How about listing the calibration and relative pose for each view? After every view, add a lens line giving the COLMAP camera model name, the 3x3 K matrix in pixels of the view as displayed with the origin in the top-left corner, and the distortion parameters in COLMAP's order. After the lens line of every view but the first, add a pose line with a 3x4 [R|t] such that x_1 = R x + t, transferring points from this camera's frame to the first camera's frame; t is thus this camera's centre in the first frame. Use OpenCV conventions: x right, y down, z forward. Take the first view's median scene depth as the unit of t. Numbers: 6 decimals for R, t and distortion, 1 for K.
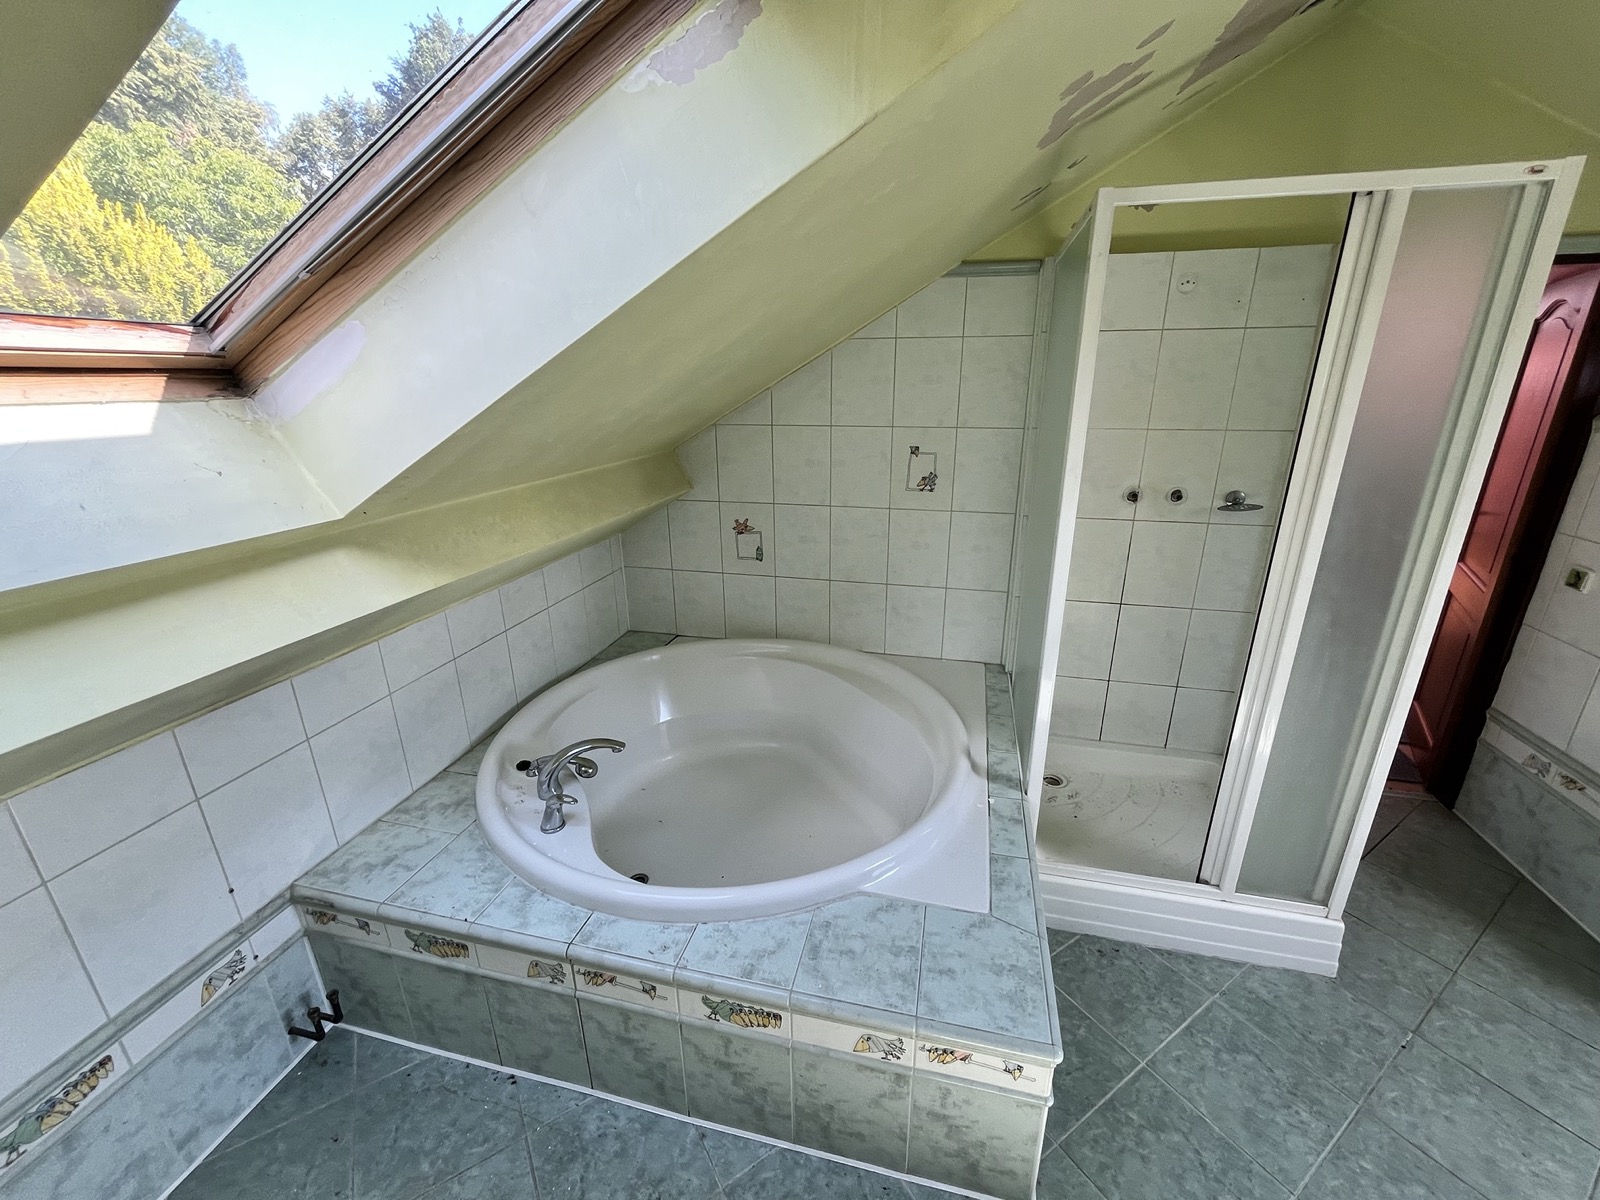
lens RADIAL K [[648.3, 0, 805.4], [0, 648.3, 596.9], [0, 0, 1]] dist [-0.000077, -0.000619]
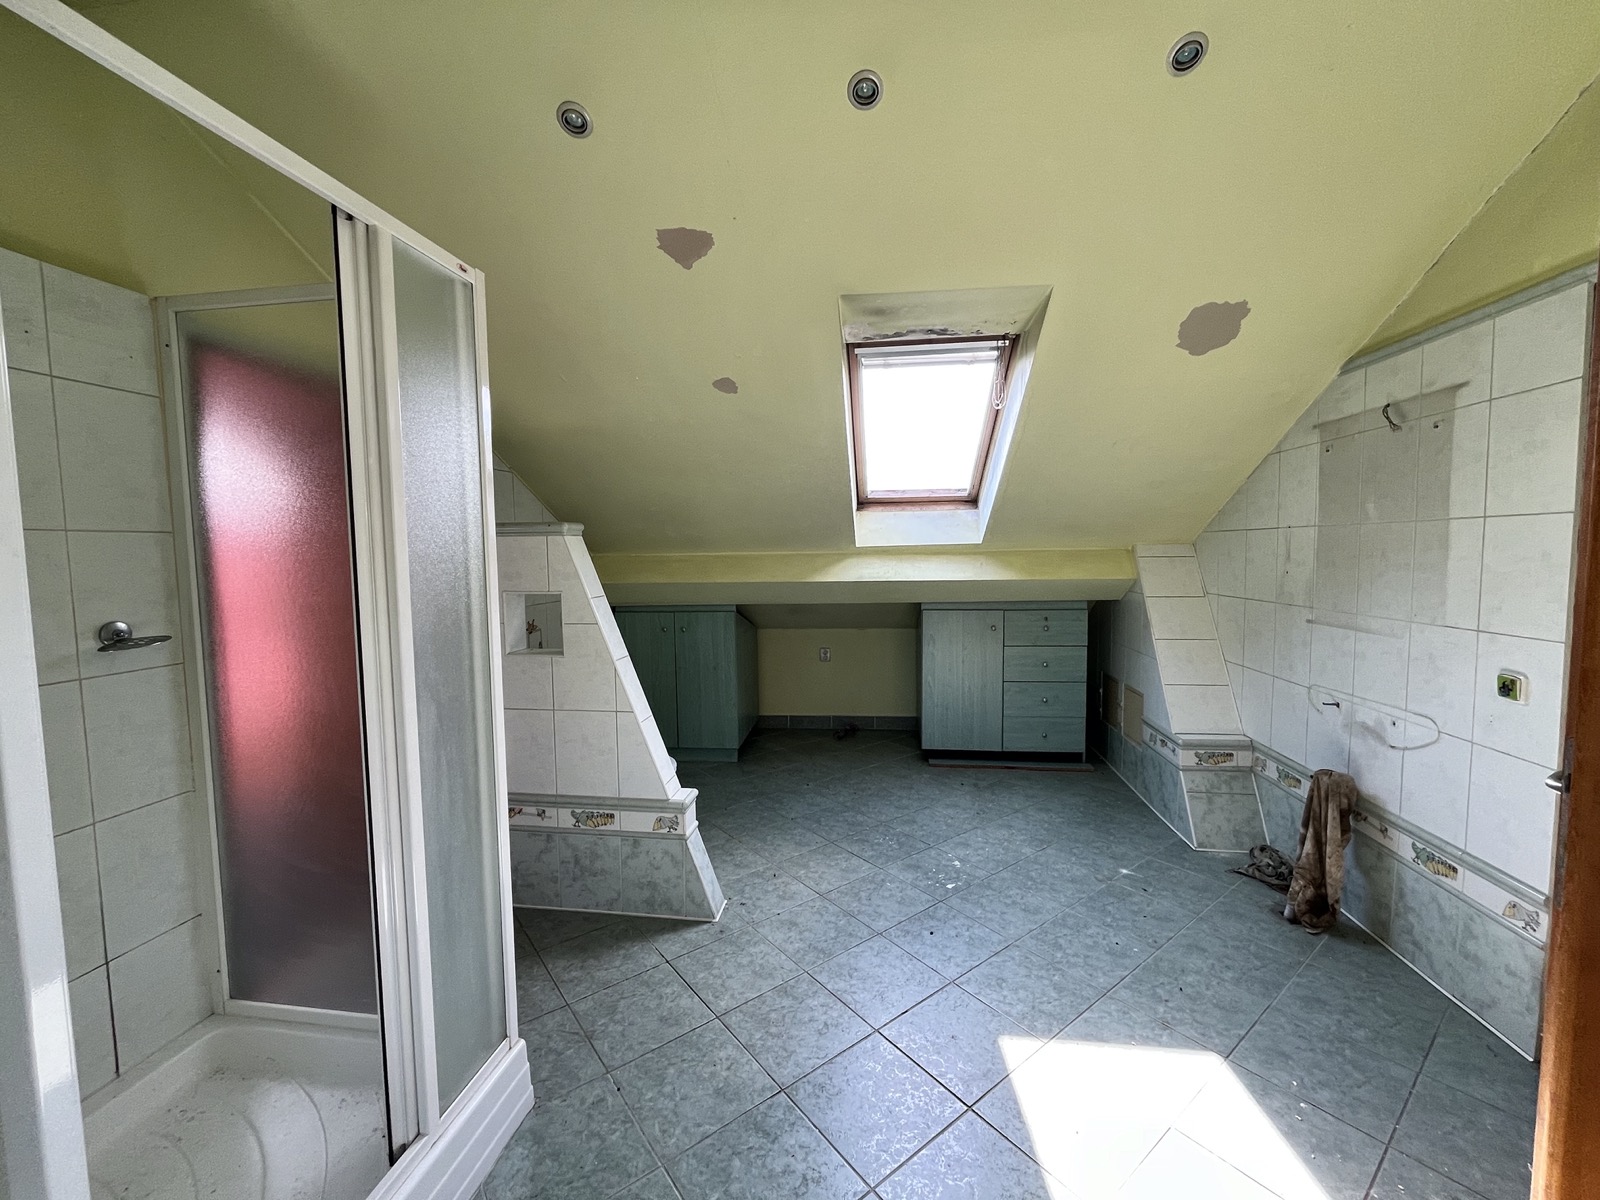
lens RADIAL K [[648.3, 0, 804.7], [0, 648.3, 601.5], [0, 0, 1]] dist [-0.000077, -0.000619]
pose [[-0.088496, -0.065288, 0.993935, -0.062226], [0.330087, 0.939544, 0.091105, -0.019145], [-0.939793, 0.336147, -0.061596, 0.564425]]
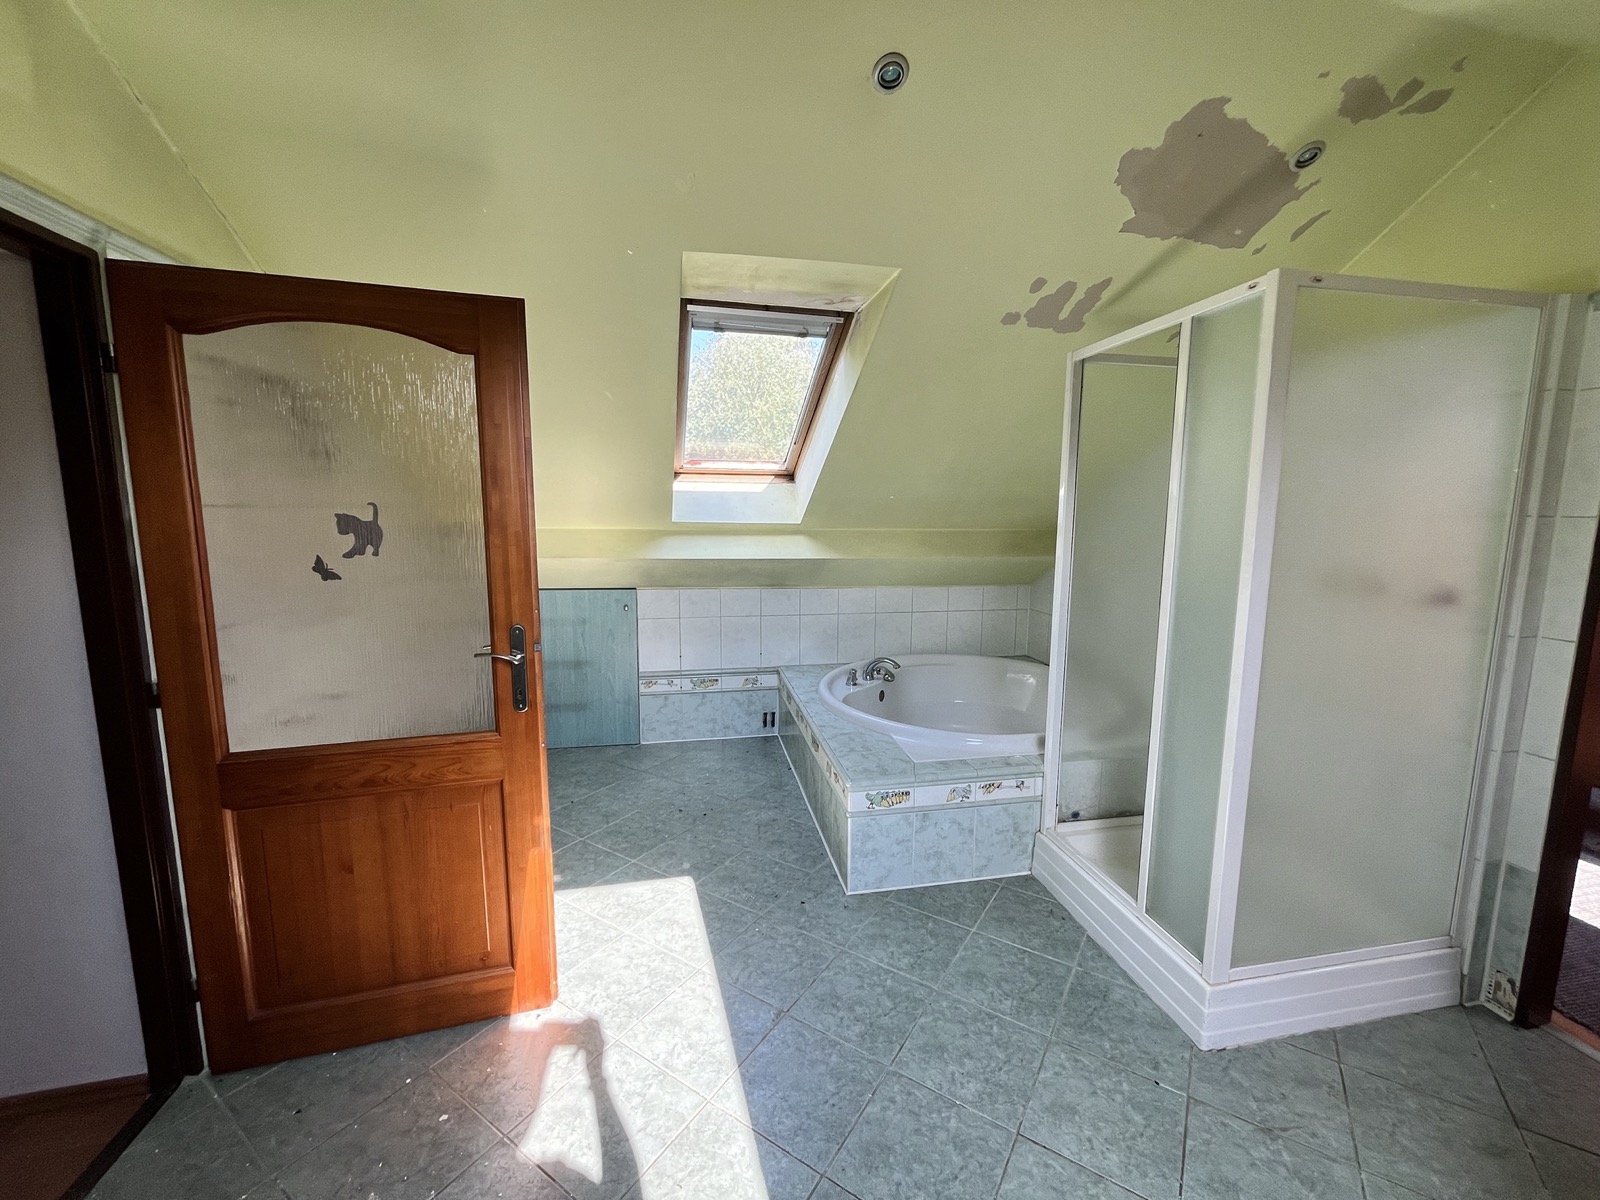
lens RADIAL K [[648.3, 0, 801.6], [0, 648.3, 595.9], [0, 0, 1]] dist [-0.000077, -0.000619]
pose [[0.408838, 0.130662, -0.903205, 1.598863], [-0.300235, 0.953863, 0.002088, 0.147036], [0.861806, 0.270320, 0.429205, -0.116625]]
